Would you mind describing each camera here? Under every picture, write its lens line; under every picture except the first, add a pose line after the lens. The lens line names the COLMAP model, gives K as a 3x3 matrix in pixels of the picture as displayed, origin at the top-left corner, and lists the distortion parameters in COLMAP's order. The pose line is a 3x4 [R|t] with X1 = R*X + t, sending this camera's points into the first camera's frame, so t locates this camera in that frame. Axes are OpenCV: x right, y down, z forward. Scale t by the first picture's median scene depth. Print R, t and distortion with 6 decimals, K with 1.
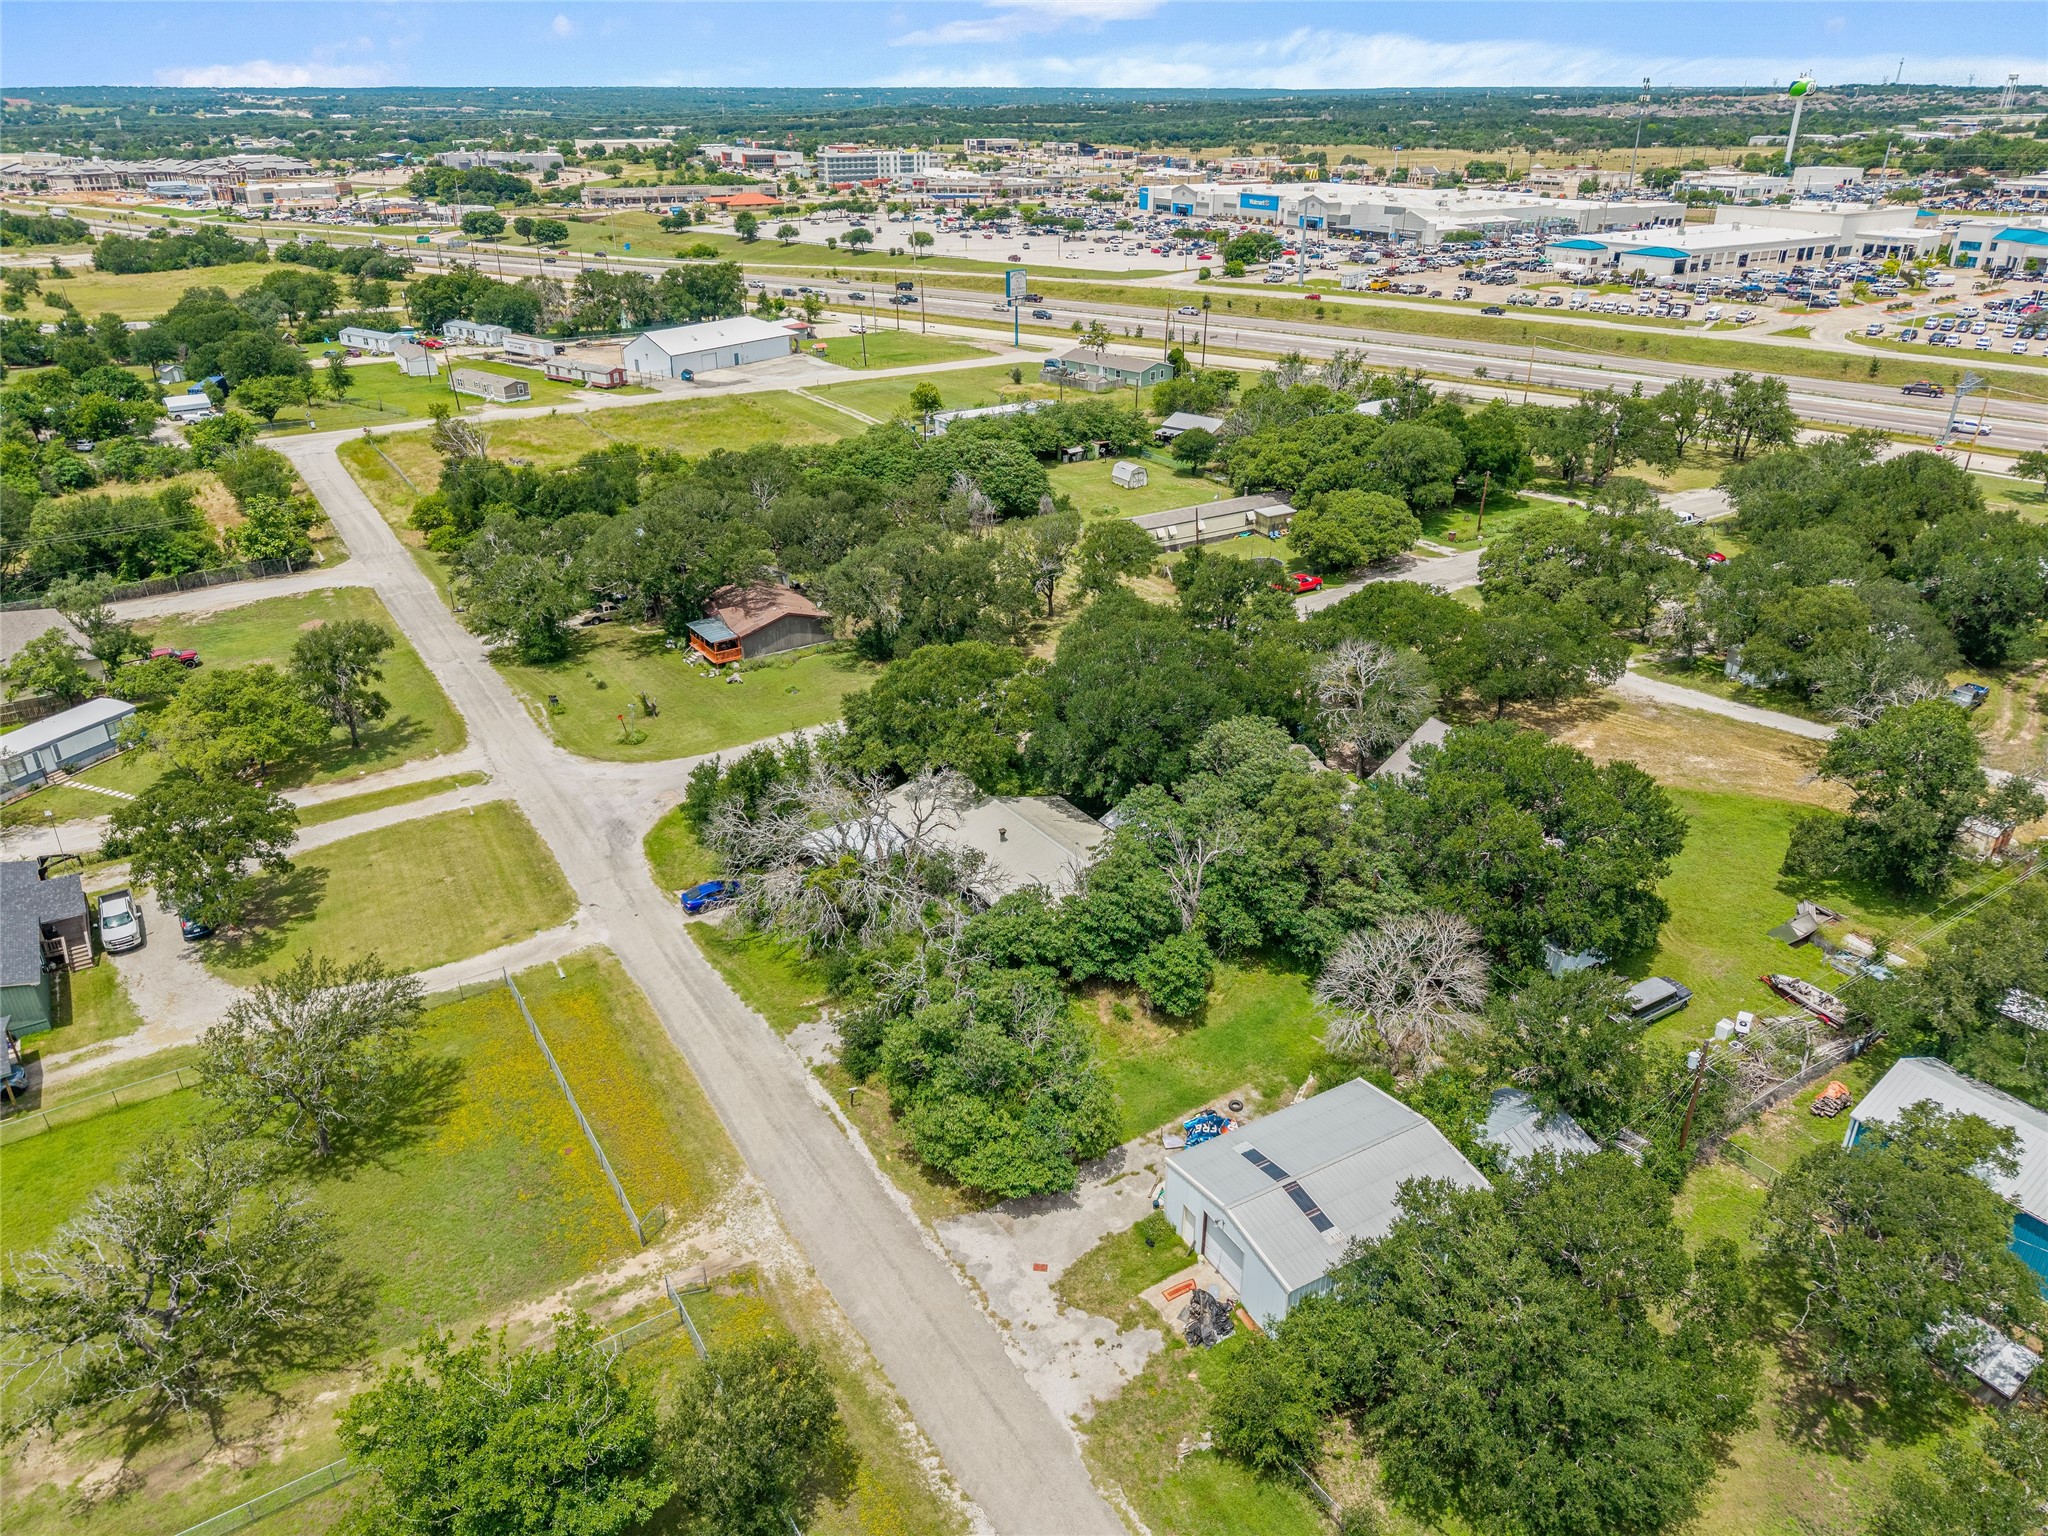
lens RADIAL K [[1384.5, 0, 1024.0], [0, 1384.5, 768.0], [0, 0, 1]] dist [0.002569, 0.006630]
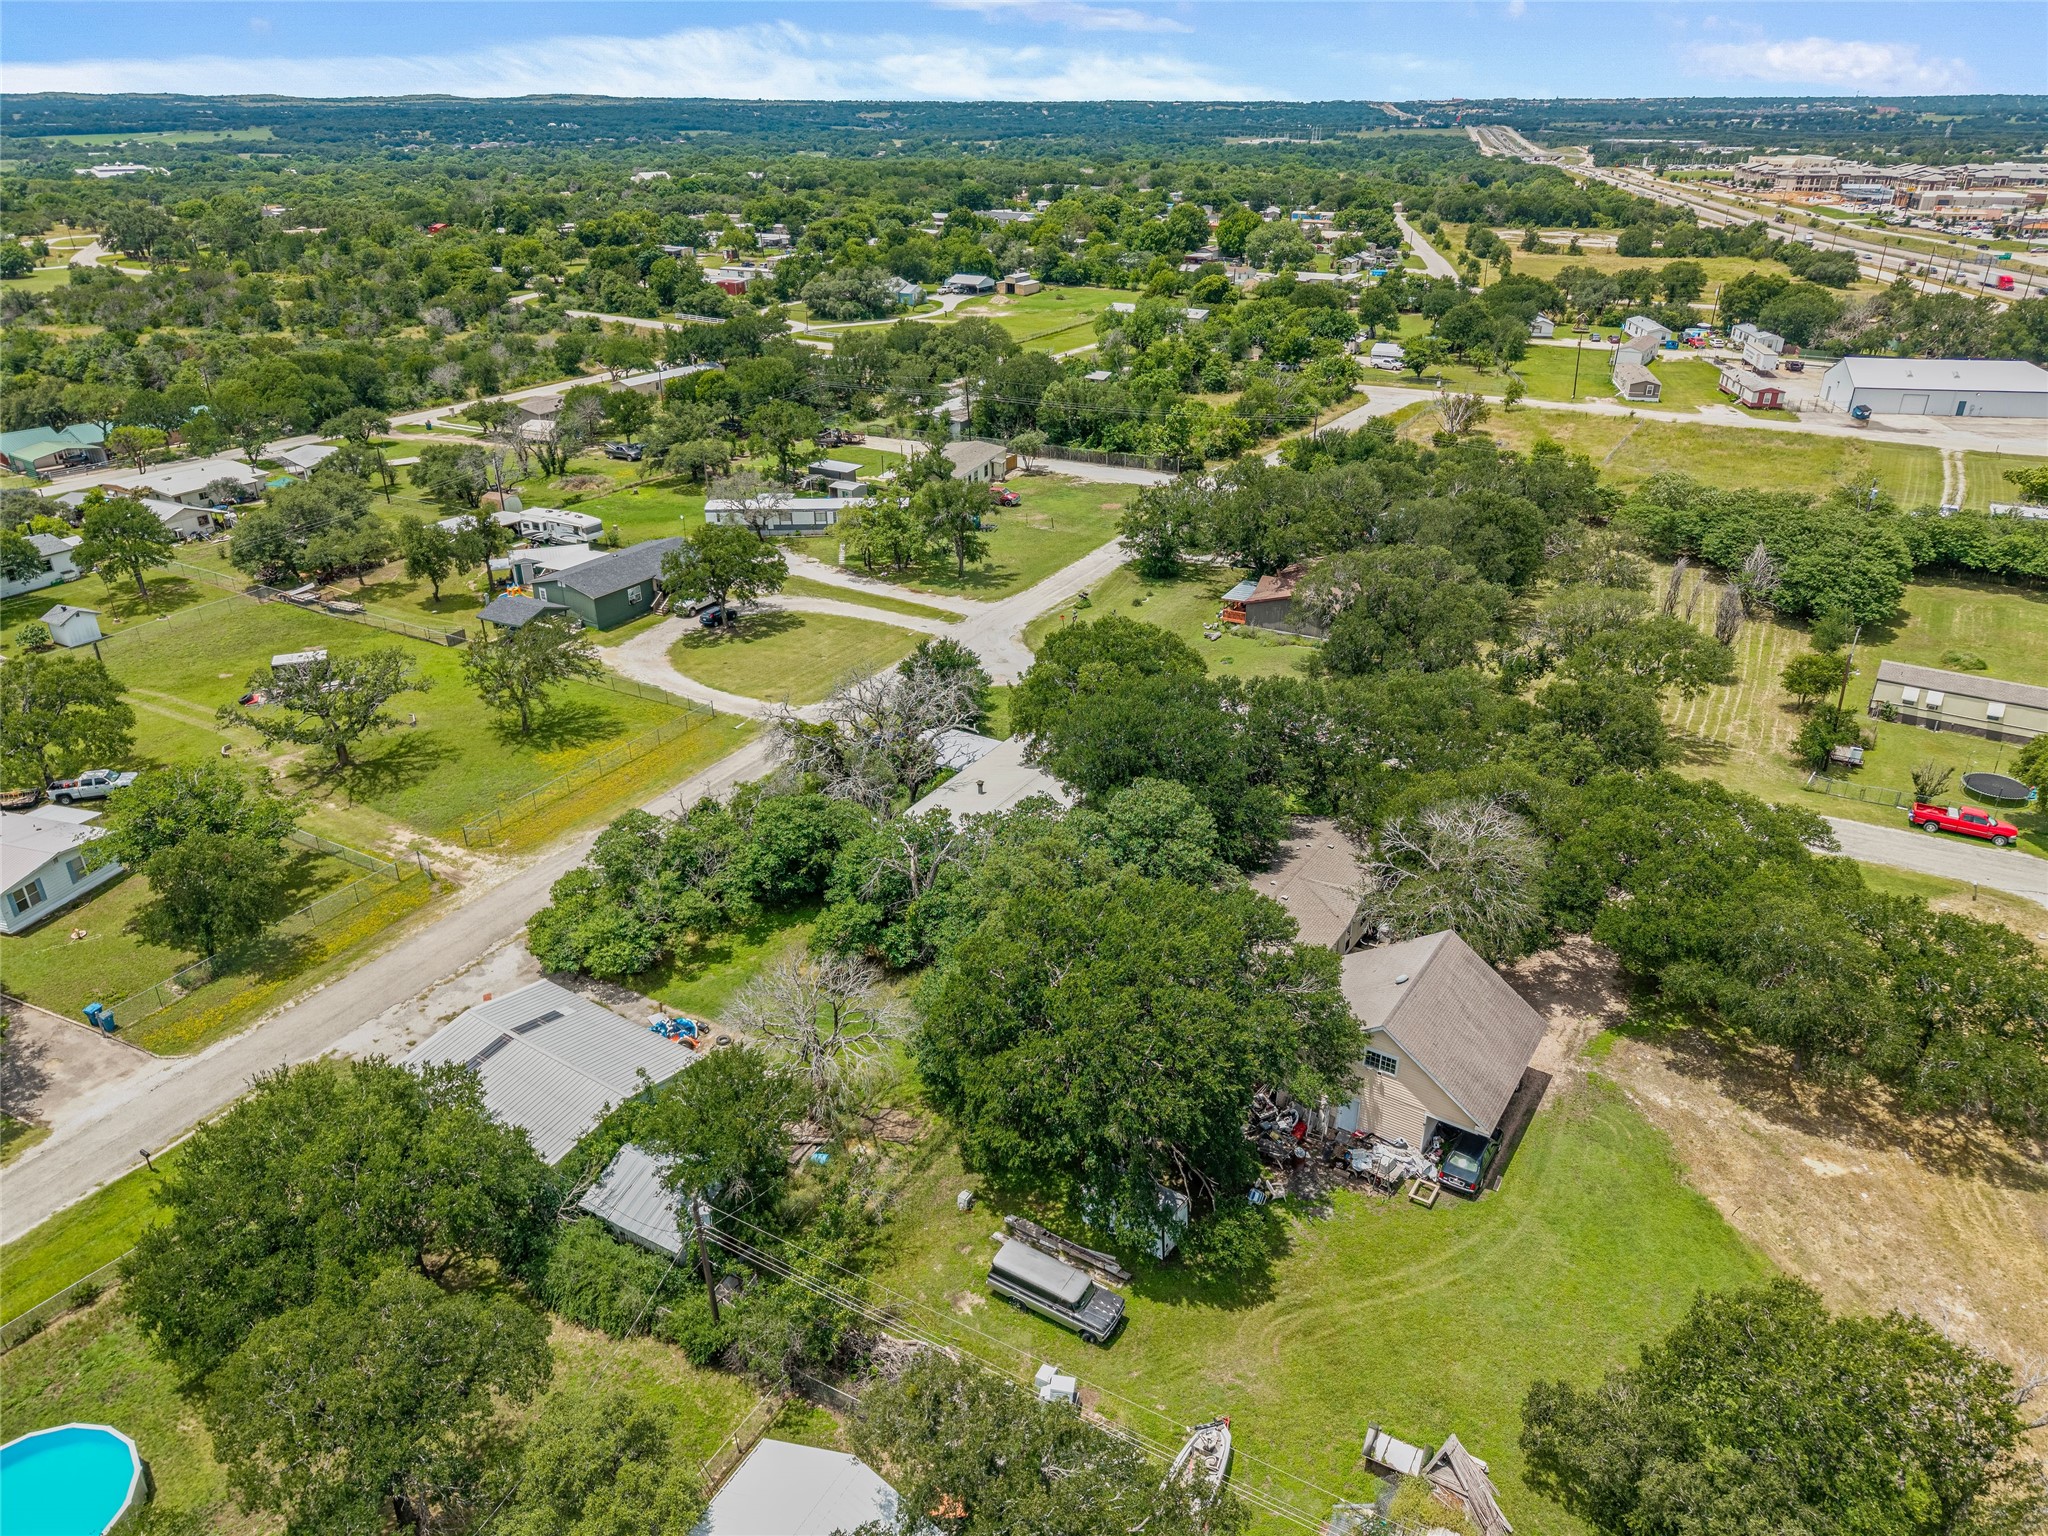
lens RADIAL K [[1370.2, 0, 1035.7], [0, 1370.2, 771.5], [0, 0, 1]] dist [0.006244, 0.000612]
pose [[0.447324, 0.393043, -0.803379, 0.334608], [-0.392500, 0.893411, 0.218544, -0.081992], [0.803645, 0.217566, 0.553913, 0.197026]]
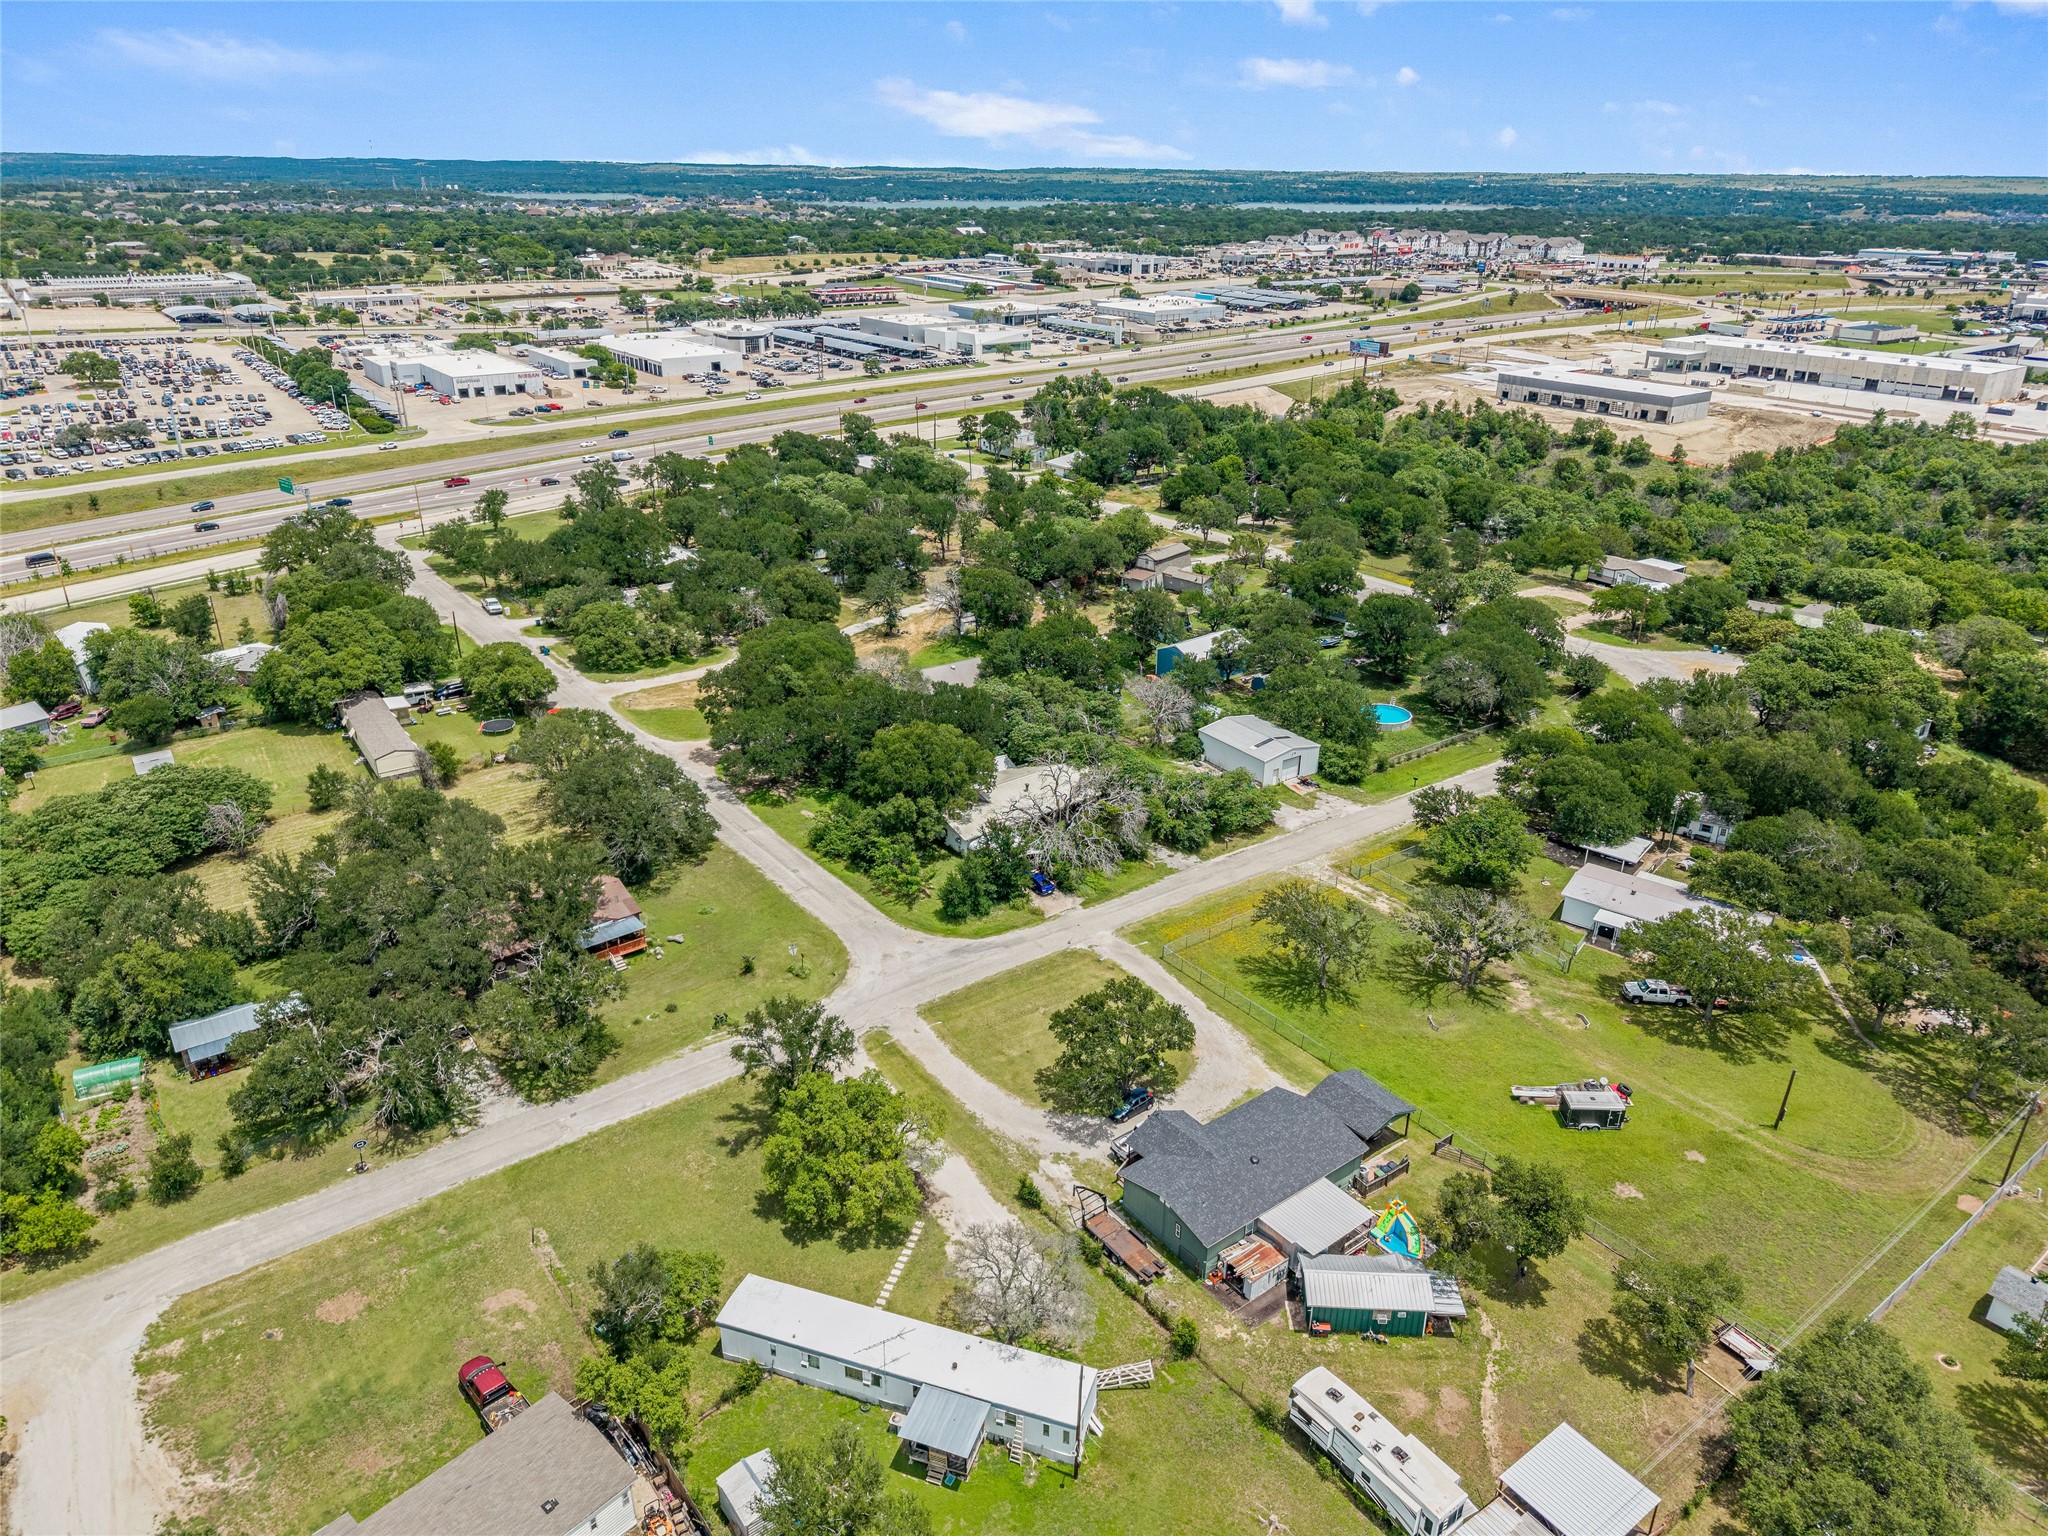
lens RADIAL K [[1416.5, 0, 1040.2], [0, 1416.5, 701.4], [0, 0, 1]] dist [0.010689, -0.004938]
pose [[-0.088414, -0.366686, 0.926134, -0.663257], [0.426403, 0.826343, 0.367883, -0.279905], [-0.900202, 0.427432, 0.083296, 0.329191]]
